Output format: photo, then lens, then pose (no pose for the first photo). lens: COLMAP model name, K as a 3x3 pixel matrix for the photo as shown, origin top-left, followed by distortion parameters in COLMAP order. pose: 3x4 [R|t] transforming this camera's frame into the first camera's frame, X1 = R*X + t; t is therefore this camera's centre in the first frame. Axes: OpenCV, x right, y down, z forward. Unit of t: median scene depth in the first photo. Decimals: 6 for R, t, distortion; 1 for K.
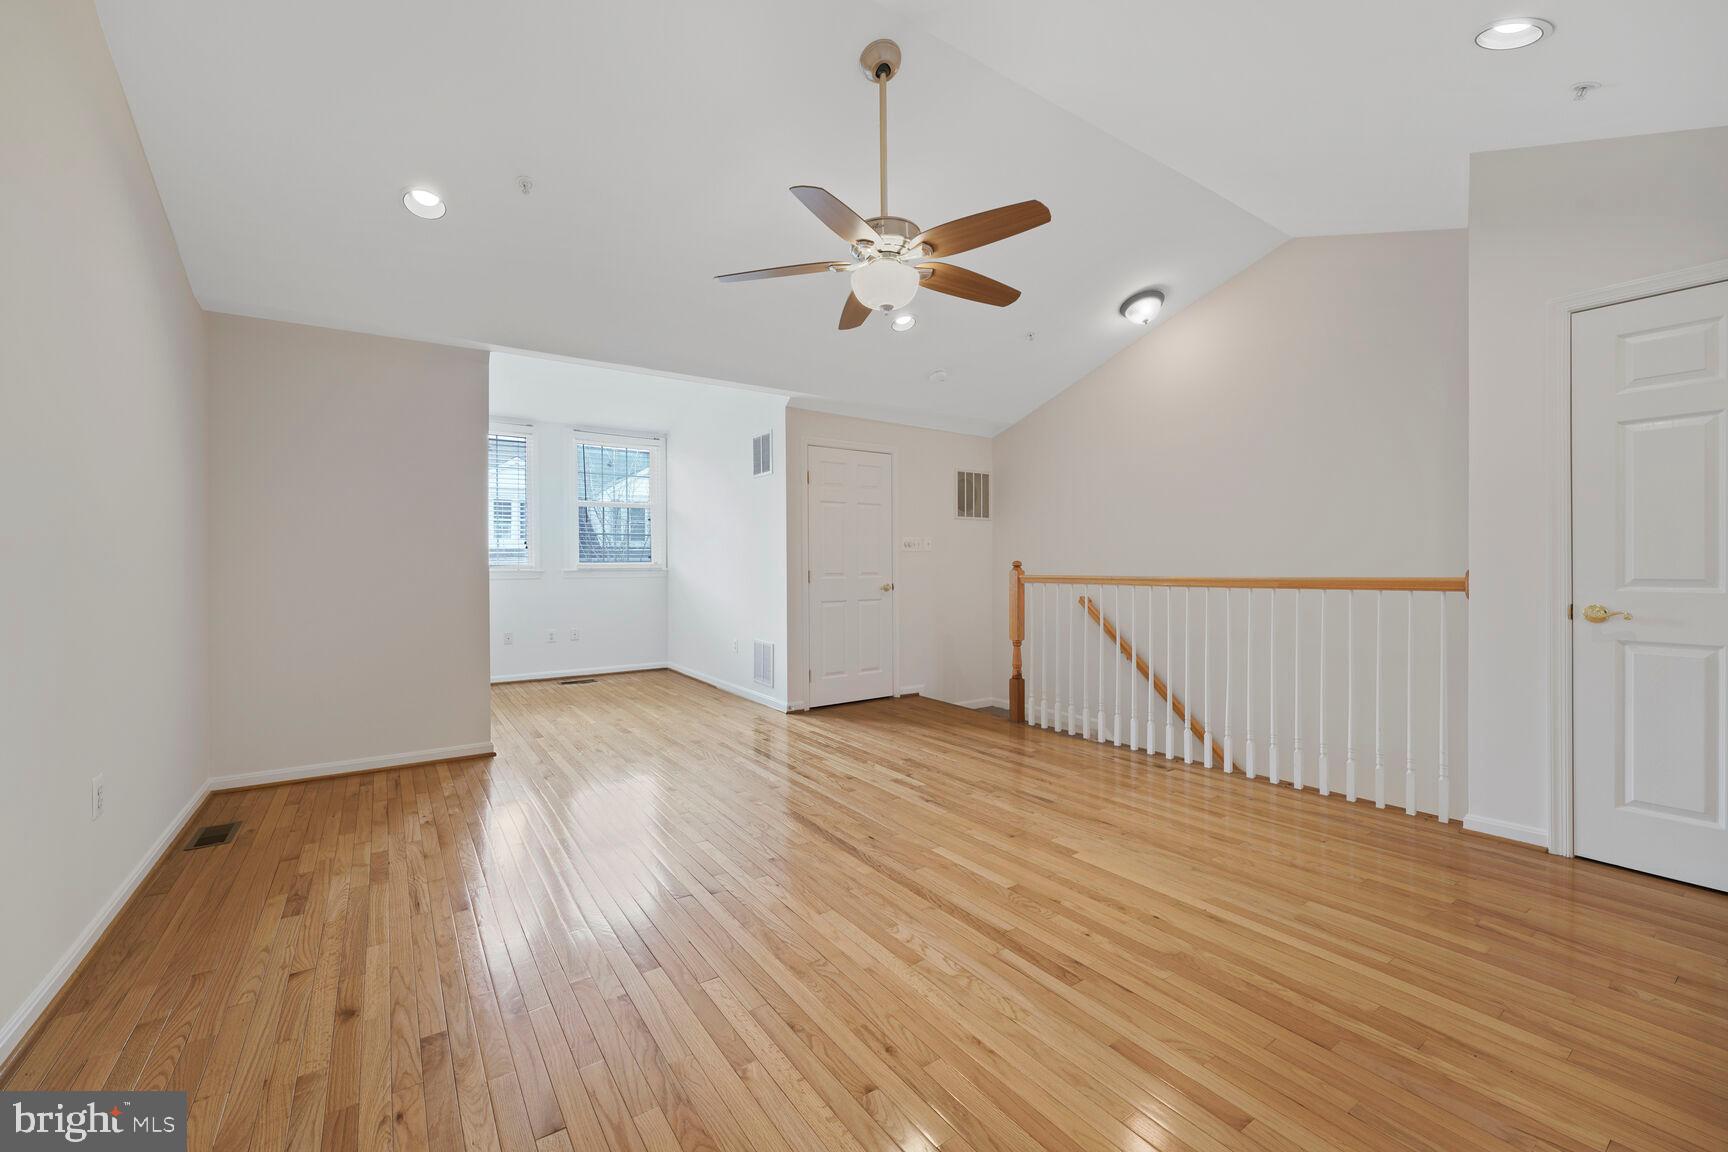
lens RADIAL K [[688.9, 0, 864.5], [0, 688.9, 573.4], [0, 0, 1]] dist [-0.002546, 0.000576]
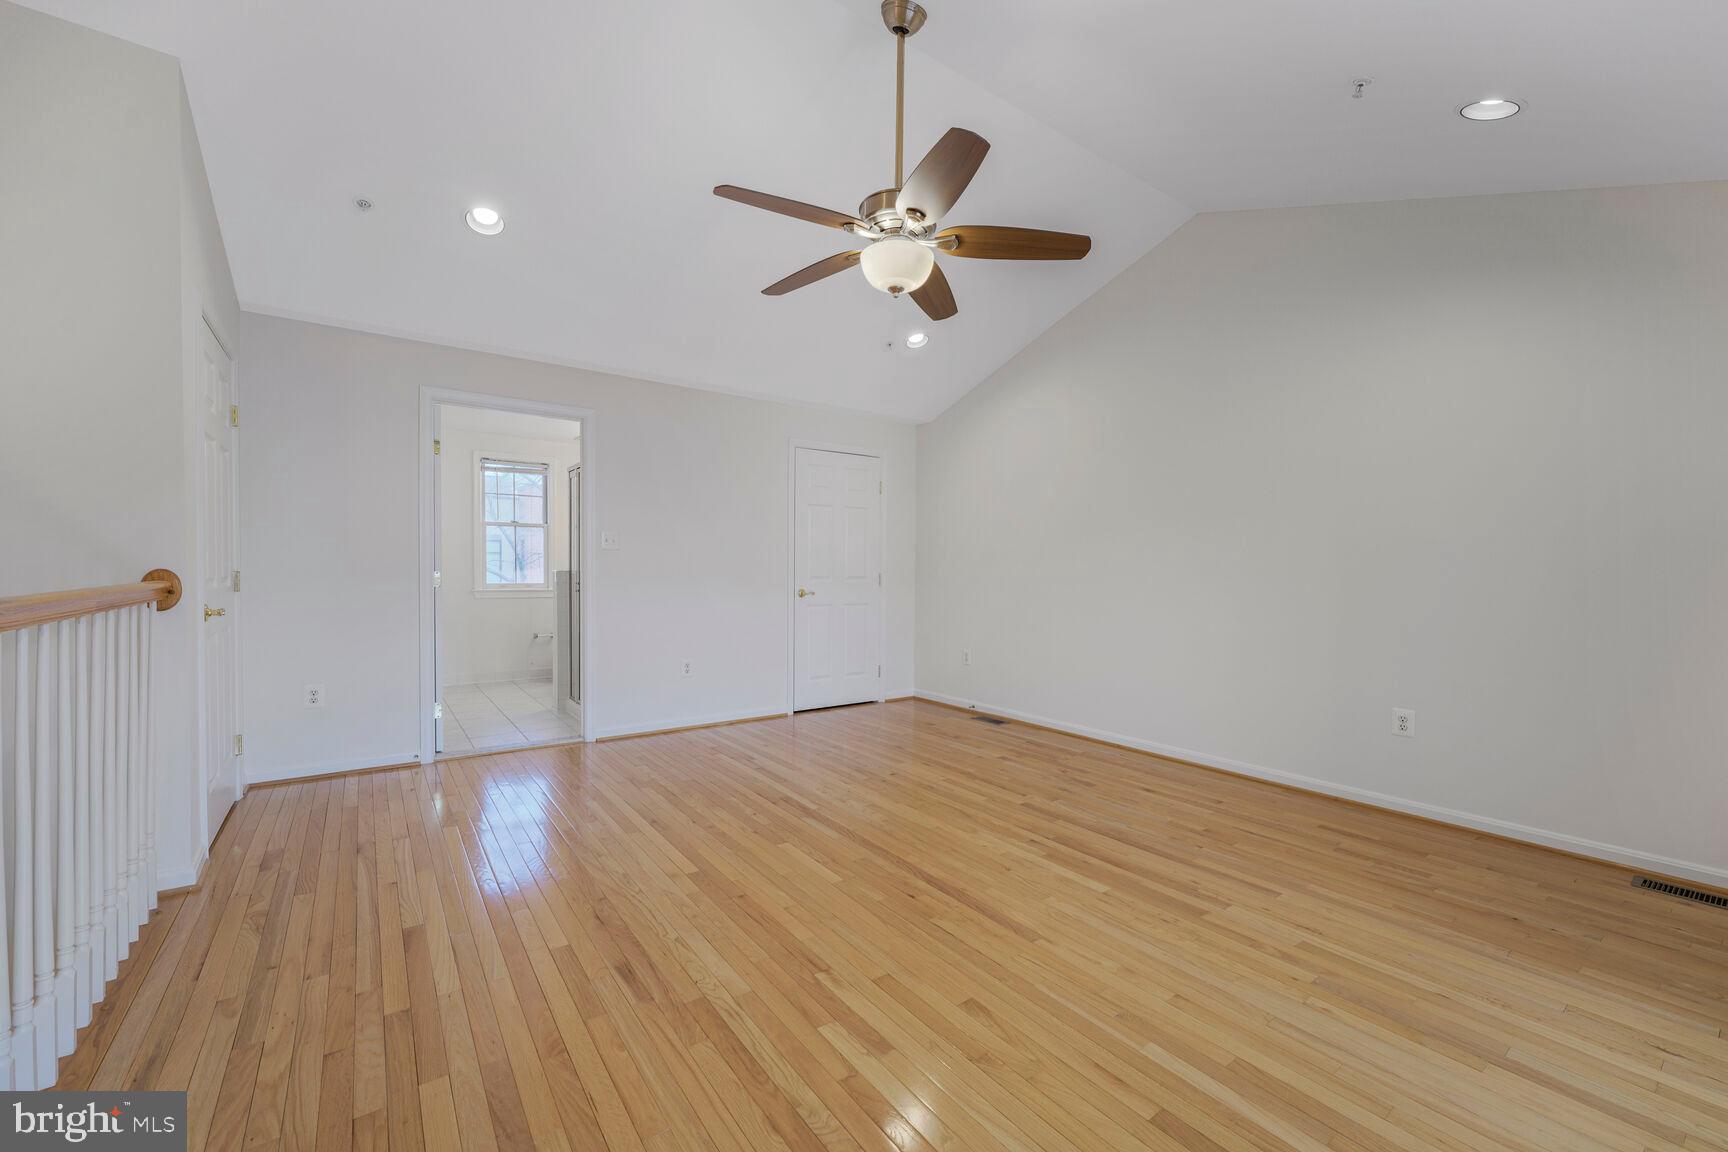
lens RADIAL K [[688.9, 0, 865.9], [0, 688.9, 570.4], [0, 0, 1]] dist [-0.002546, 0.000576]
pose [[-0.999750, -0.004976, -0.021820, 0.088557], [-0.005142, 0.999958, 0.007582, -0.015795], [0.021781, 0.007693, -0.999733, 1.903128]]
